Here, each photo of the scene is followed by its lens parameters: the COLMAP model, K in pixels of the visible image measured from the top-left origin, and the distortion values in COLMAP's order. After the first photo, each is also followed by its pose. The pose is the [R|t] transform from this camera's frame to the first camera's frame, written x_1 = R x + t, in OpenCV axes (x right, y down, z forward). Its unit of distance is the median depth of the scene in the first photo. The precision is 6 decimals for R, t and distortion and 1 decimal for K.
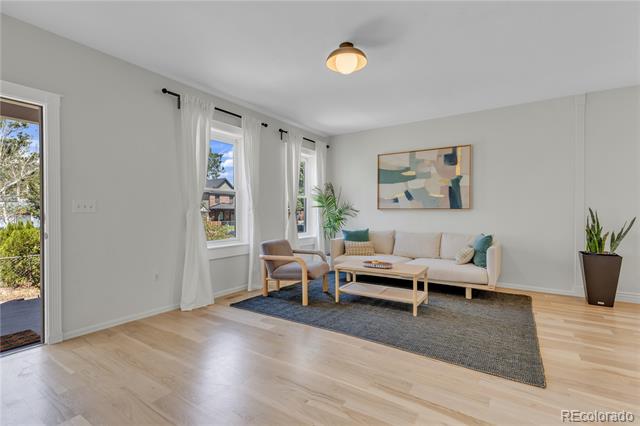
lens RADIAL K [[294.2, 0, 318.7], [0, 294.2, 214.5], [0, 0, 1]] dist [-0.005036, -0.000022]
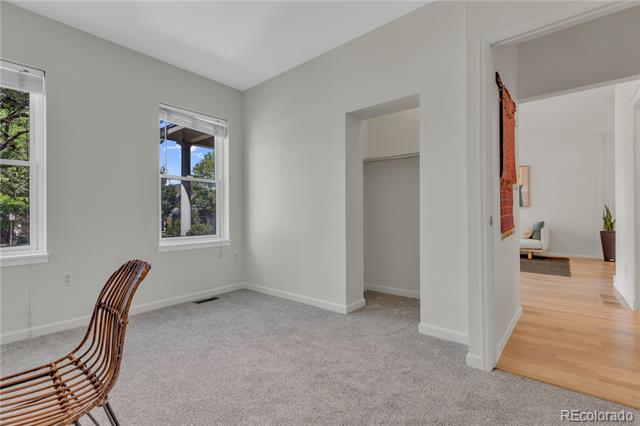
lens RADIAL K [[294.2, 0, 325.0], [0, 294.2, 213.2], [0, 0, 1]] dist [-0.005036, -0.000022]
pose [[0.996093, -0.007155, -0.088024, -0.528422], [0.006854, 0.999970, -0.003724, 0.020430], [0.088048, 0.003106, 0.996111, -0.811274]]
